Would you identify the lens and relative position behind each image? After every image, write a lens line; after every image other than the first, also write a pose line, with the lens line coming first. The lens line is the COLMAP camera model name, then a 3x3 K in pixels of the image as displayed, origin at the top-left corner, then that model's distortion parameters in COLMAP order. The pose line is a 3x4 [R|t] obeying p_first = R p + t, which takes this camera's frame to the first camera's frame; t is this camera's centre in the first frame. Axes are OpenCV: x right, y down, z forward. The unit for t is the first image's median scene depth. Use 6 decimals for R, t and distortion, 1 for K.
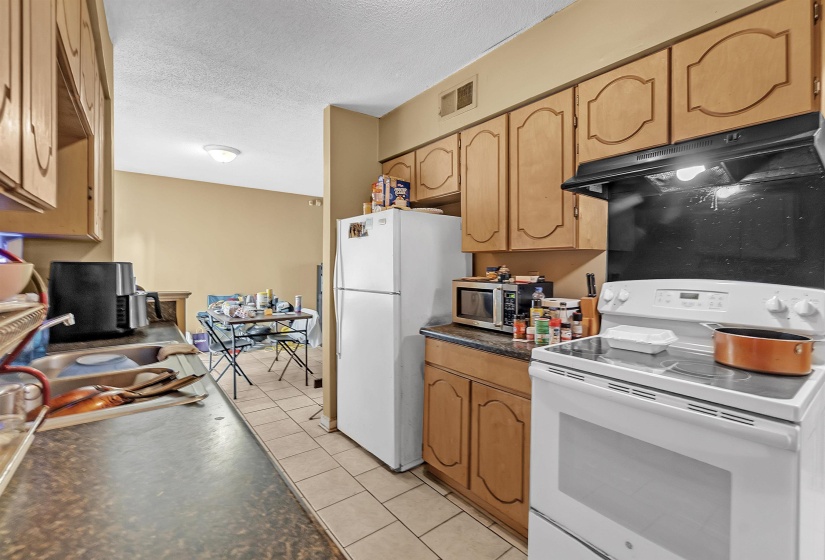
lens RADIAL K [[362.9, 0, 407.2], [0, 362.9, 267.2], [0, 0, 1]] dist [-0.000372, -0.000023]
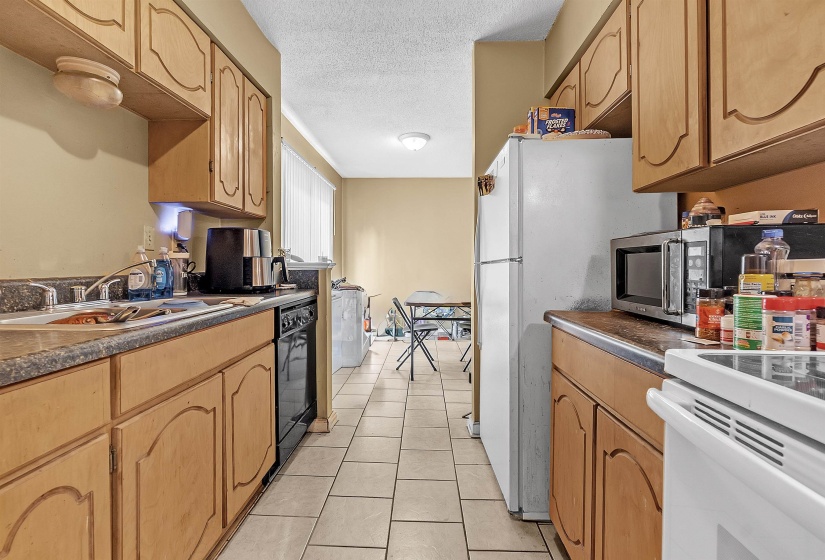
lens RADIAL K [[368.8, 0, 413.6], [0, 368.8, 269.9], [0, 0, 1]] dist [-0.001194, 0.000526]
pose [[0.778246, -0.000010, -0.627960, 0.264726], [0.001873, 0.999996, 0.002305, 0.089033], [0.627957, -0.002970, 0.778242, 0.329450]]
